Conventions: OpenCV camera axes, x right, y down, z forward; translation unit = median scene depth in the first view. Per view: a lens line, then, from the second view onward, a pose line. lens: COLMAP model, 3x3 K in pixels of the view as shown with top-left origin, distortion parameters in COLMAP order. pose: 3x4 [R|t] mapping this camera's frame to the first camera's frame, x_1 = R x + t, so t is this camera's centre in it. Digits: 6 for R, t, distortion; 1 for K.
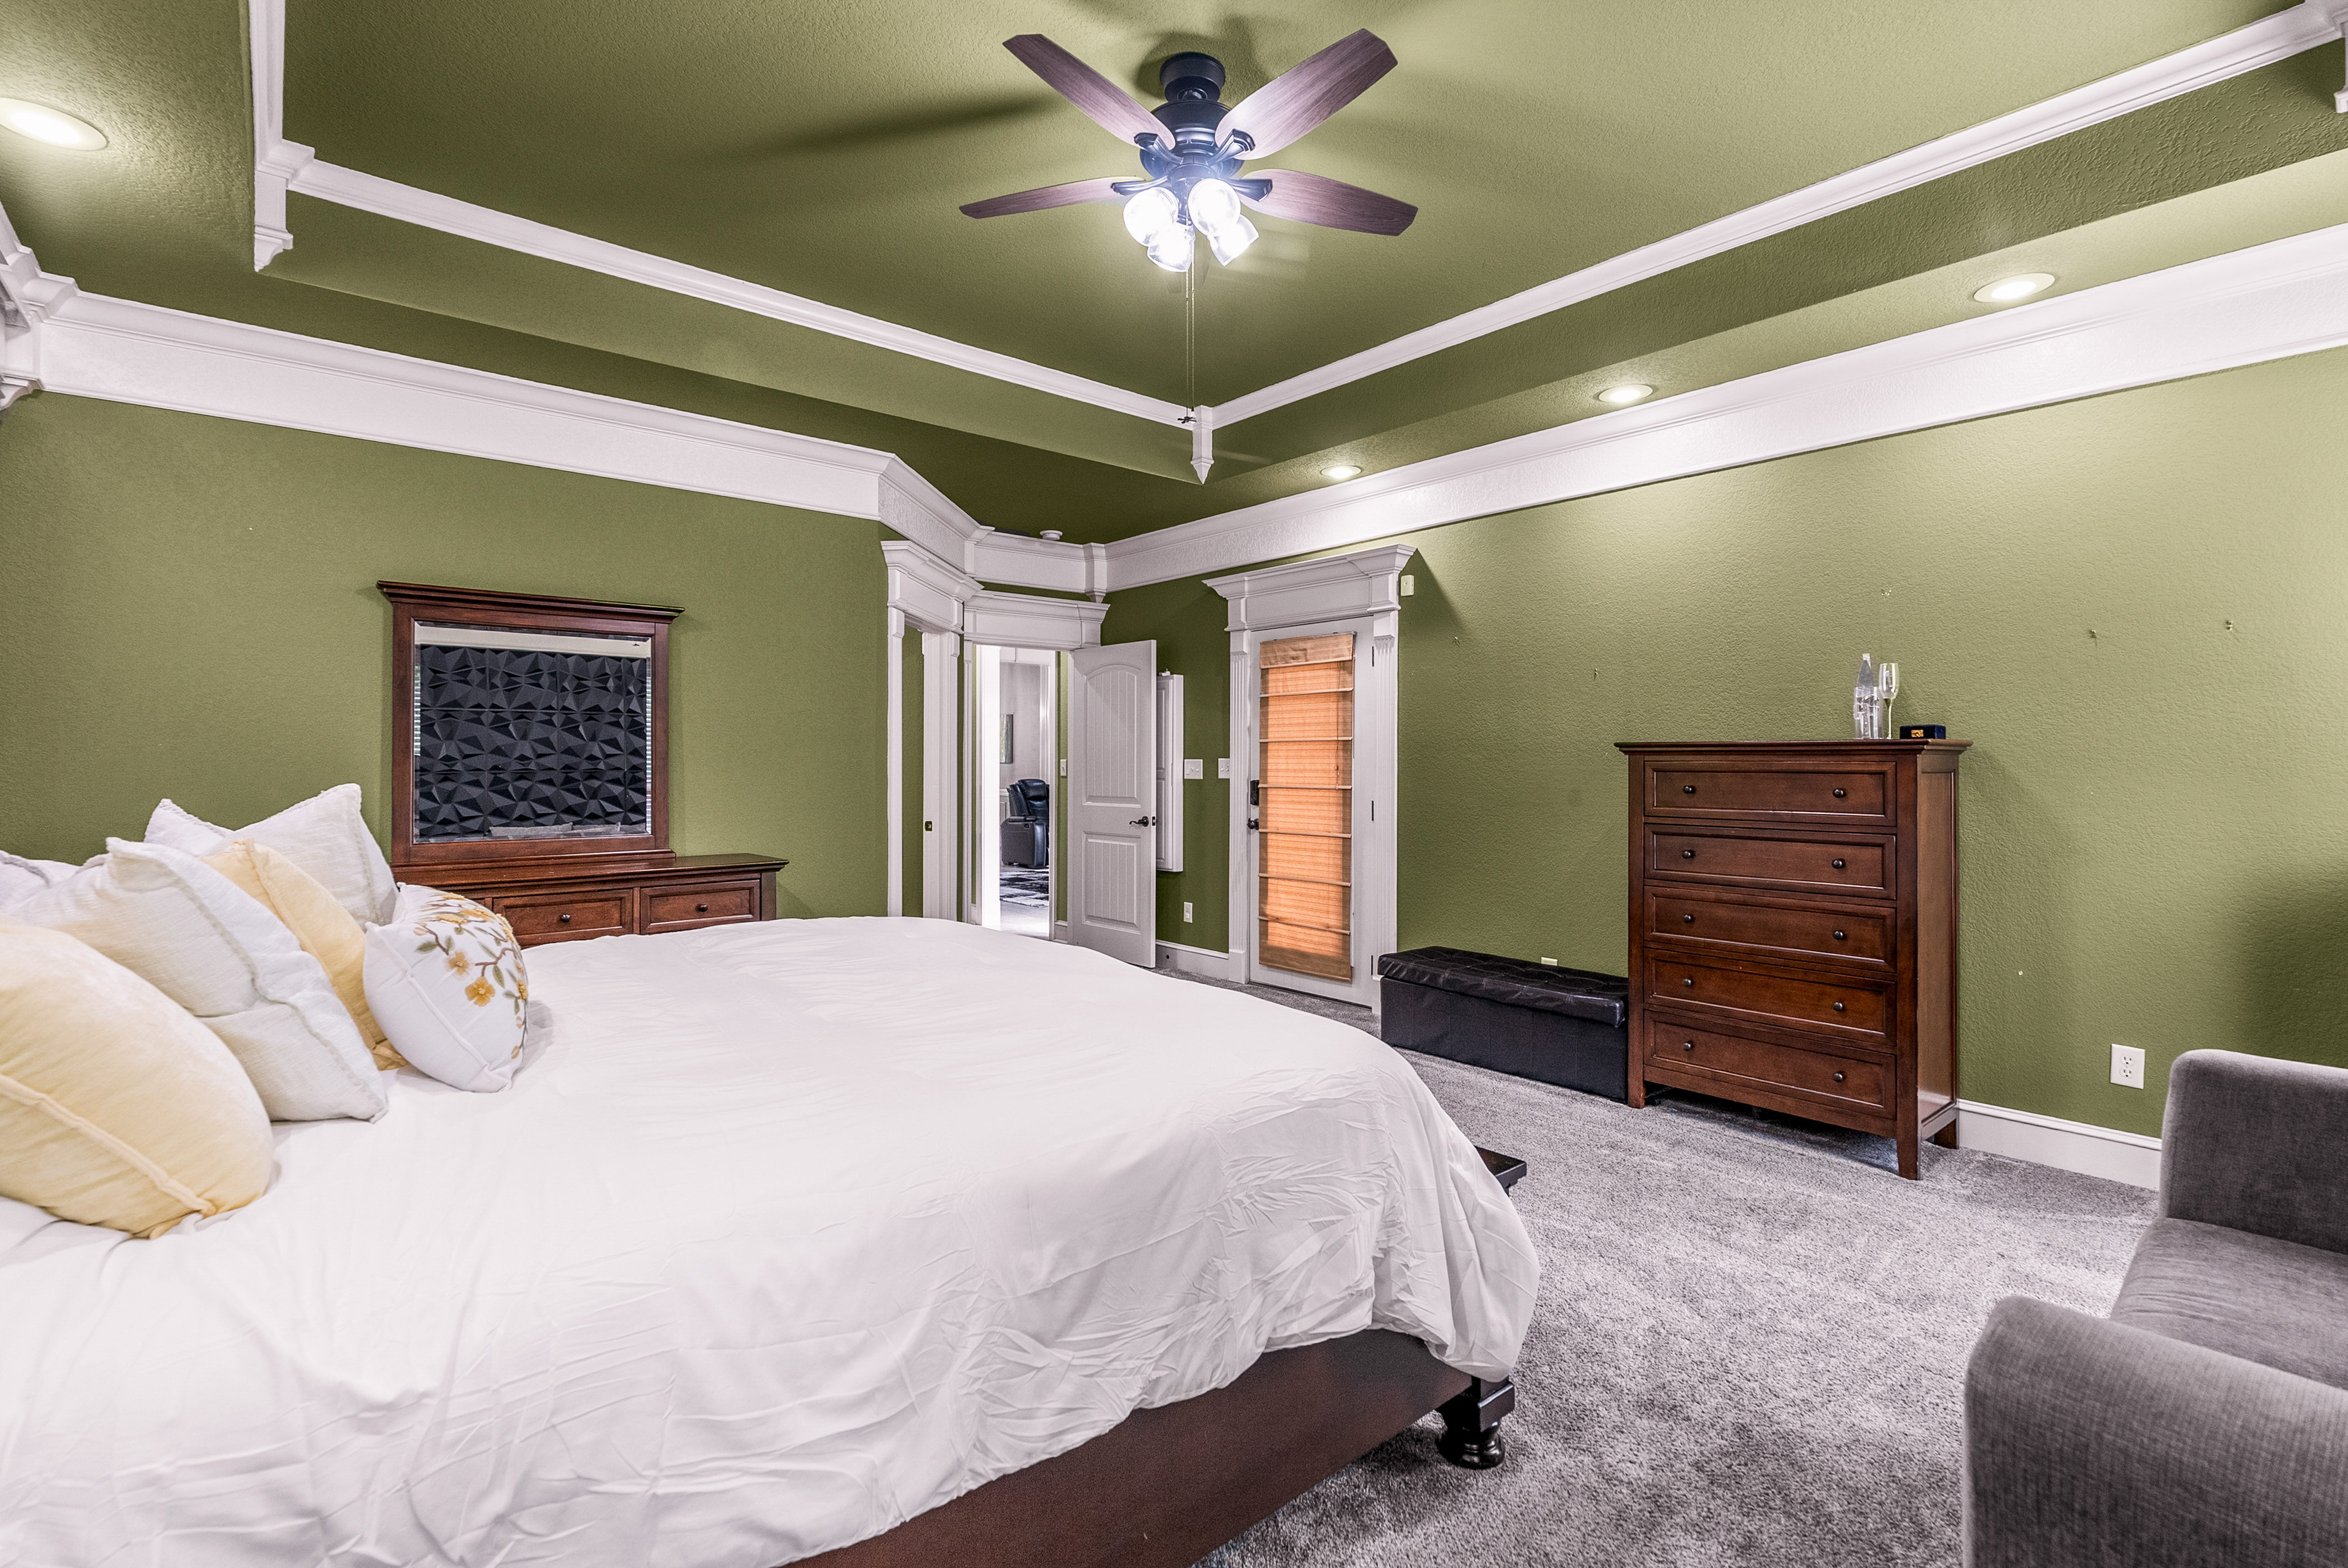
lens RADIAL K [[1060.8, 0, 1172.9], [0, 1060.8, 773.2], [0, 0, 1]] dist [-0.008634, 0.001236]
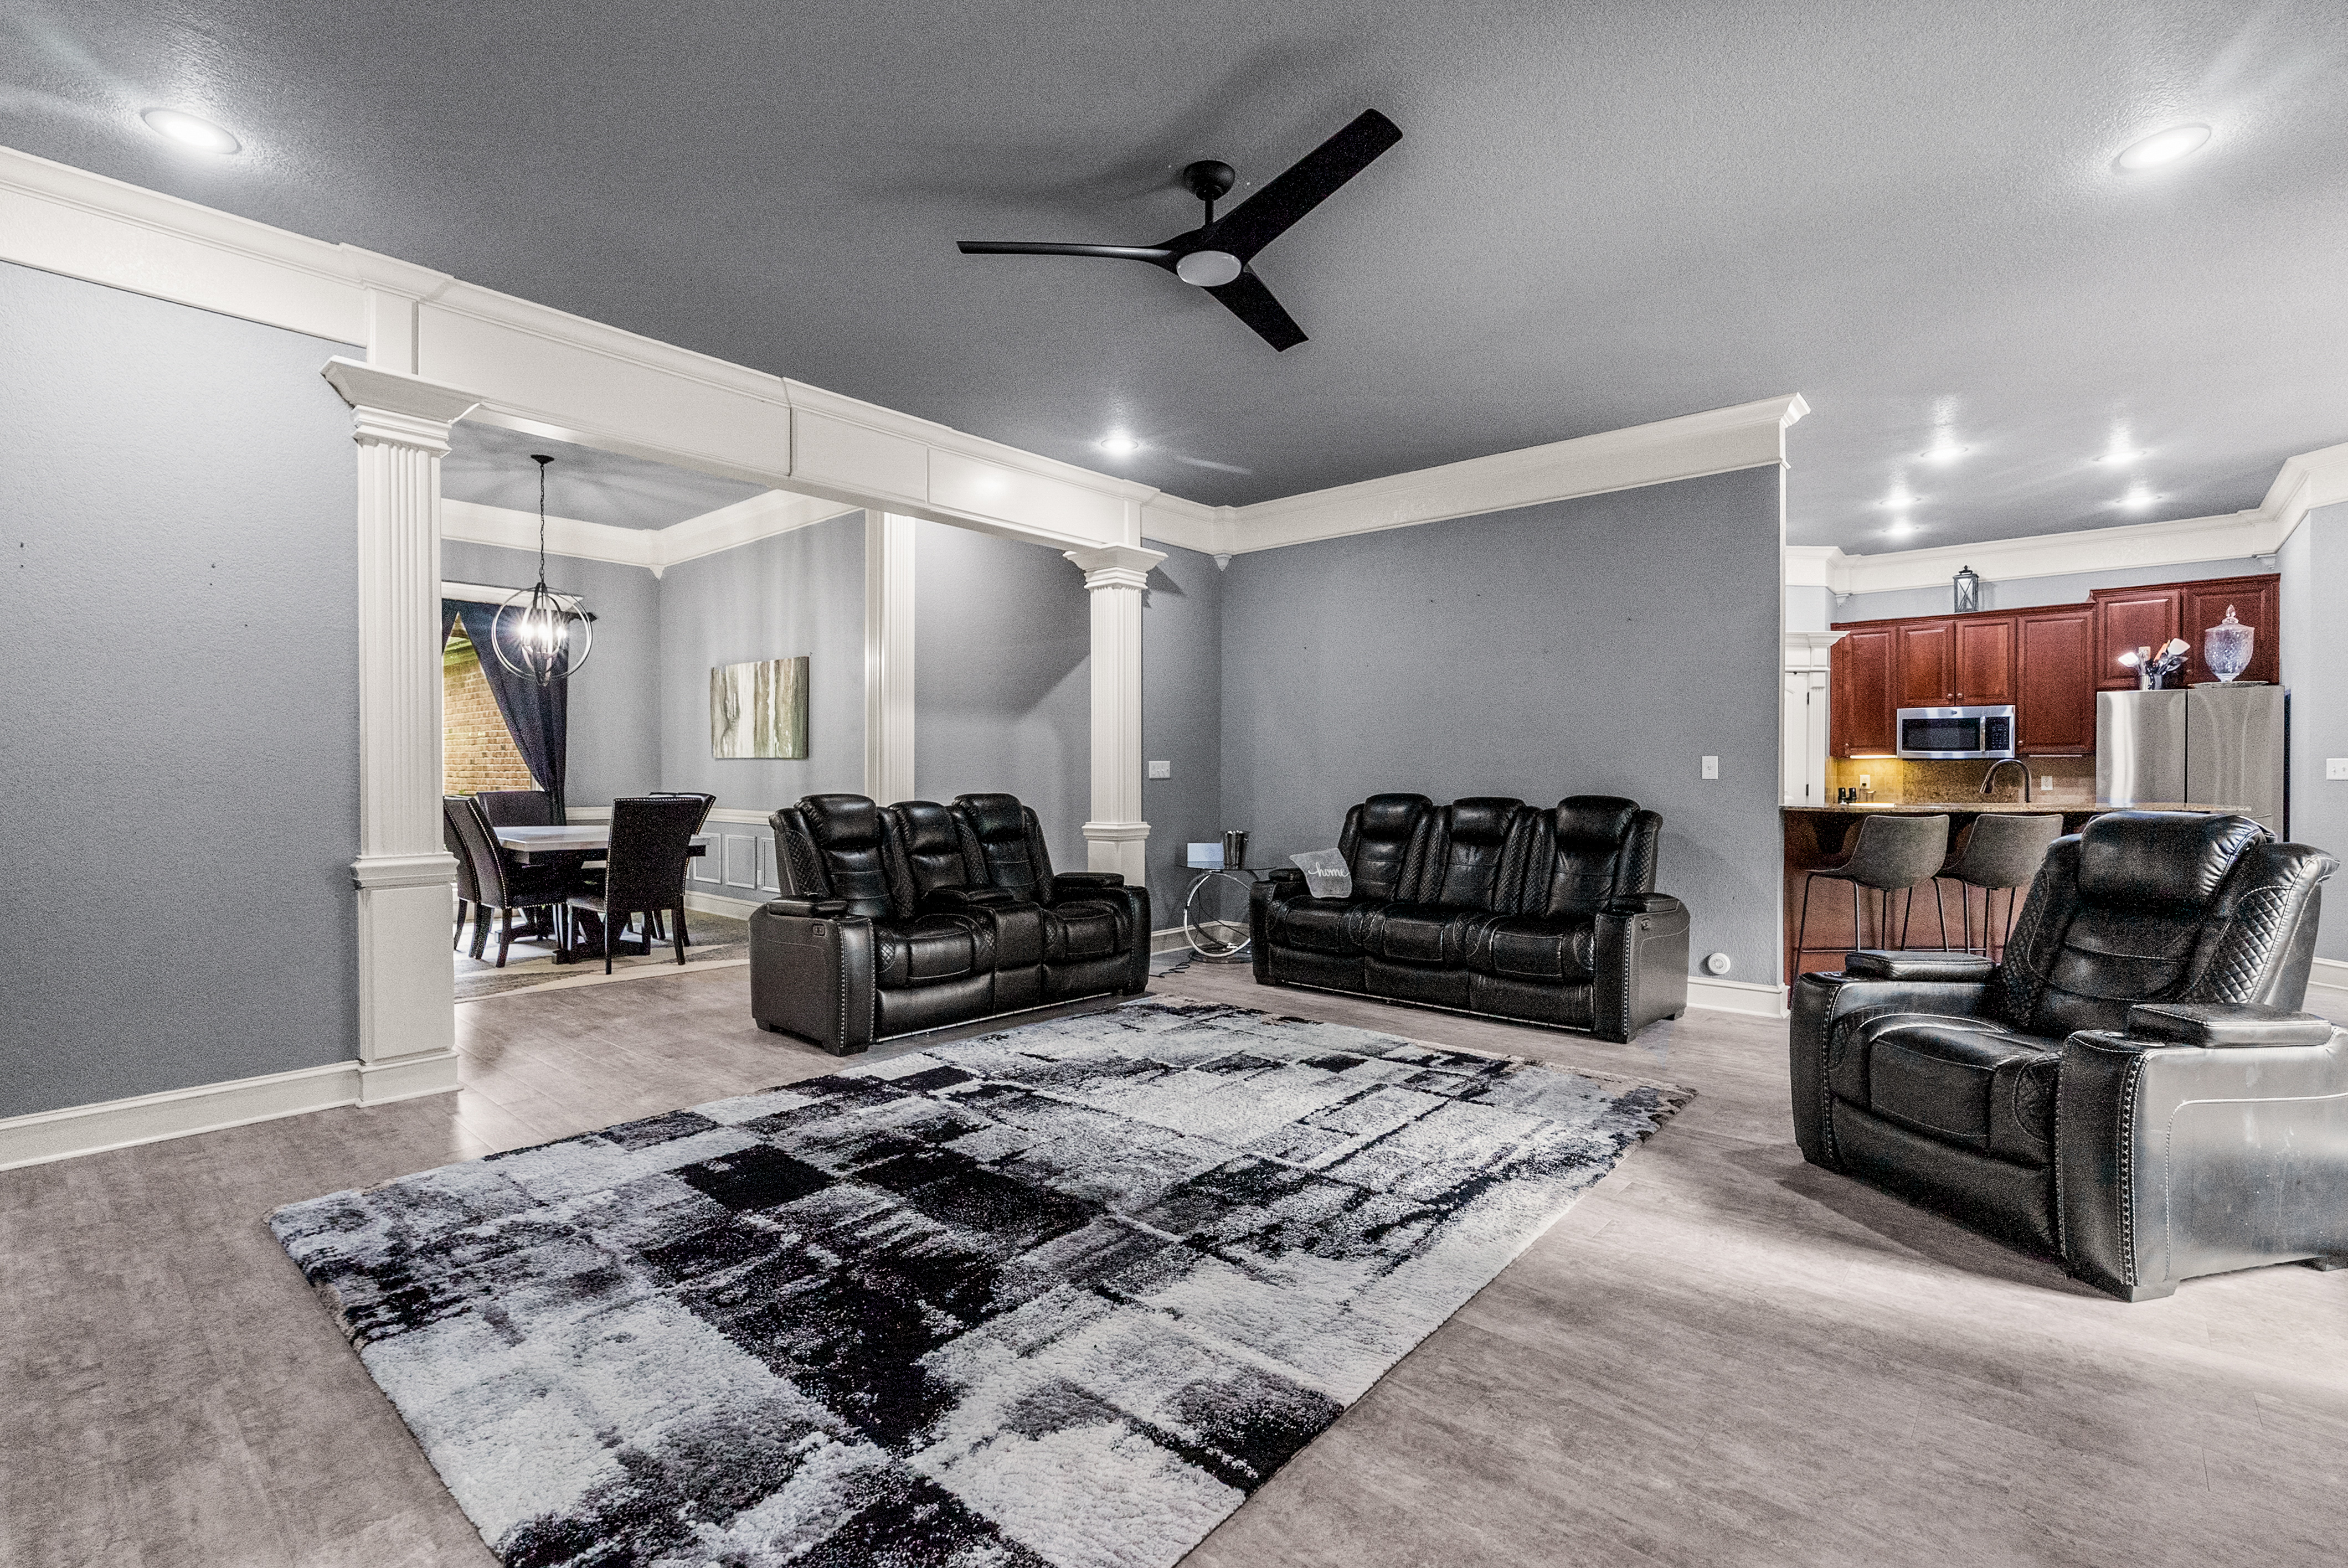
lens RADIAL K [[1060.8, 0, 1182.4], [0, 1060.8, 777.8], [0, 0, 1]] dist [-0.008634, 0.001236]
pose [[0.987600, 0.001236, 0.156985, -0.068797], [-0.001177, 0.999999, -0.000471, -0.000668], [-0.156986, 0.000281, 0.987601, 0.592973]]
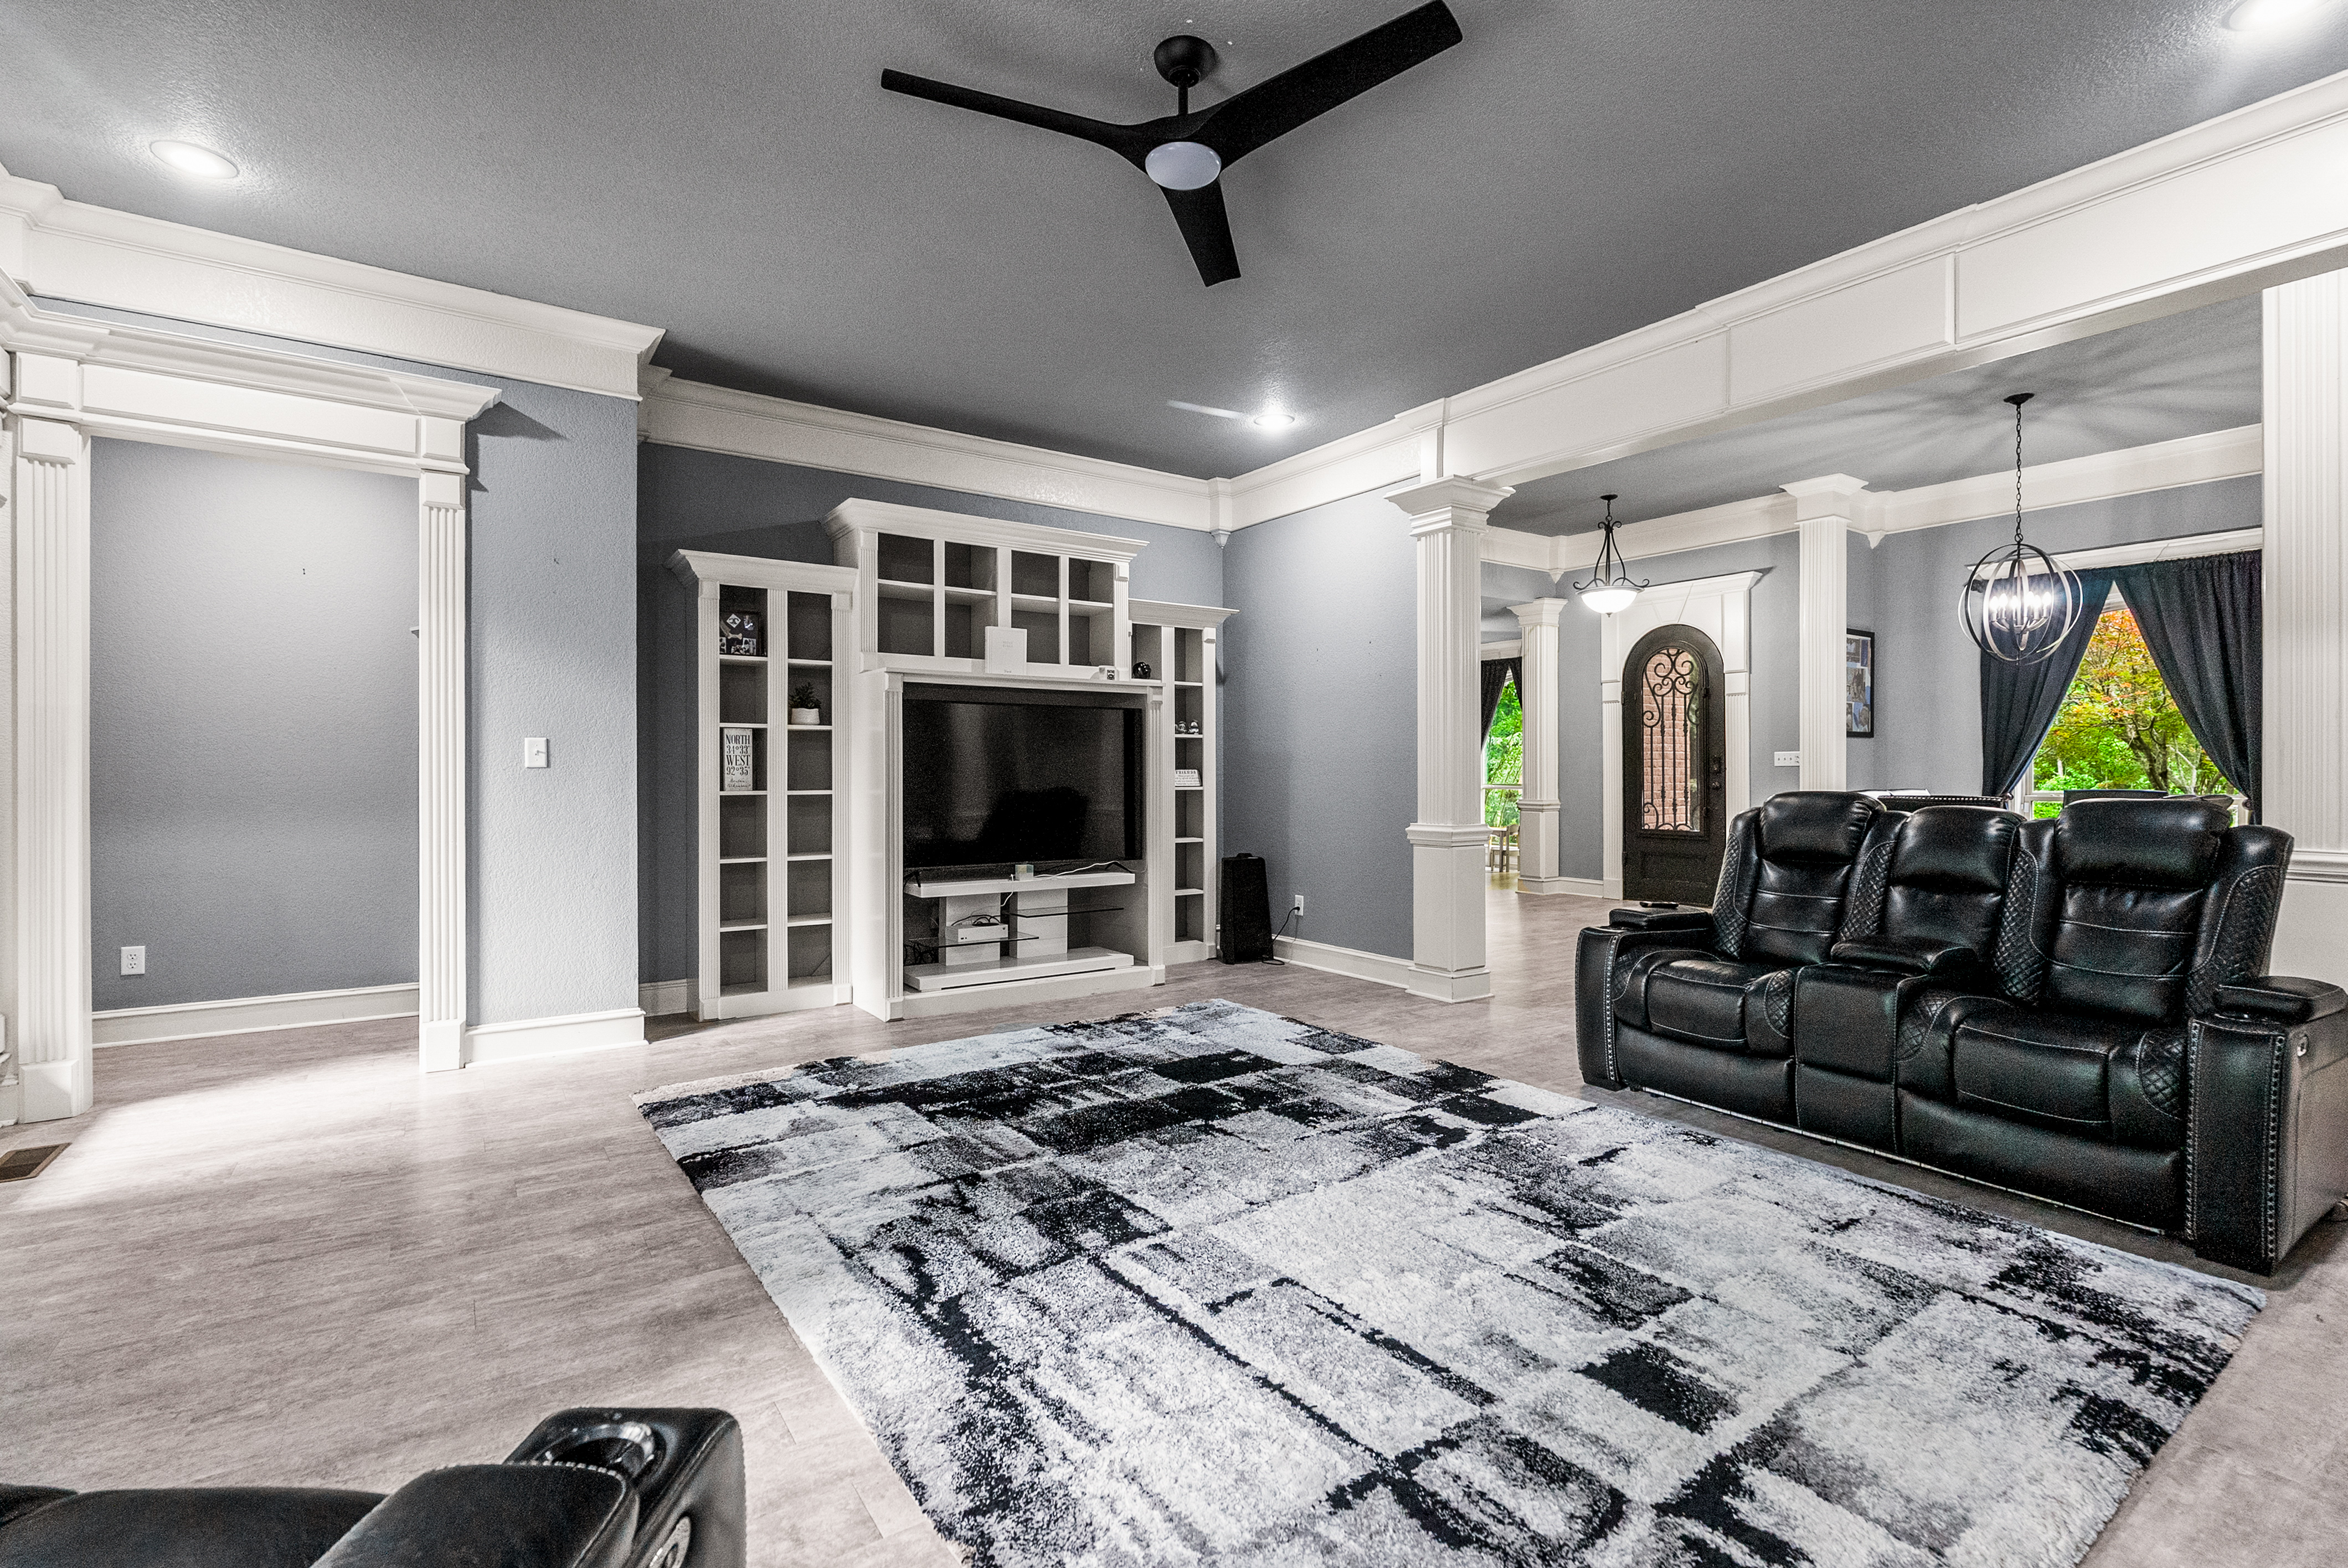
lens RADIAL K [[1060.8, 0, 1168.5], [0, 1060.8, 772.6], [0, 0, 1]] dist [-0.008634, 0.001236]
pose [[-0.099805, 0.000539, -0.995007, 0.211033], [-0.005431, 0.999985, 0.001087, 0.000985], [0.994992, 0.005513, -0.099801, 0.881401]]
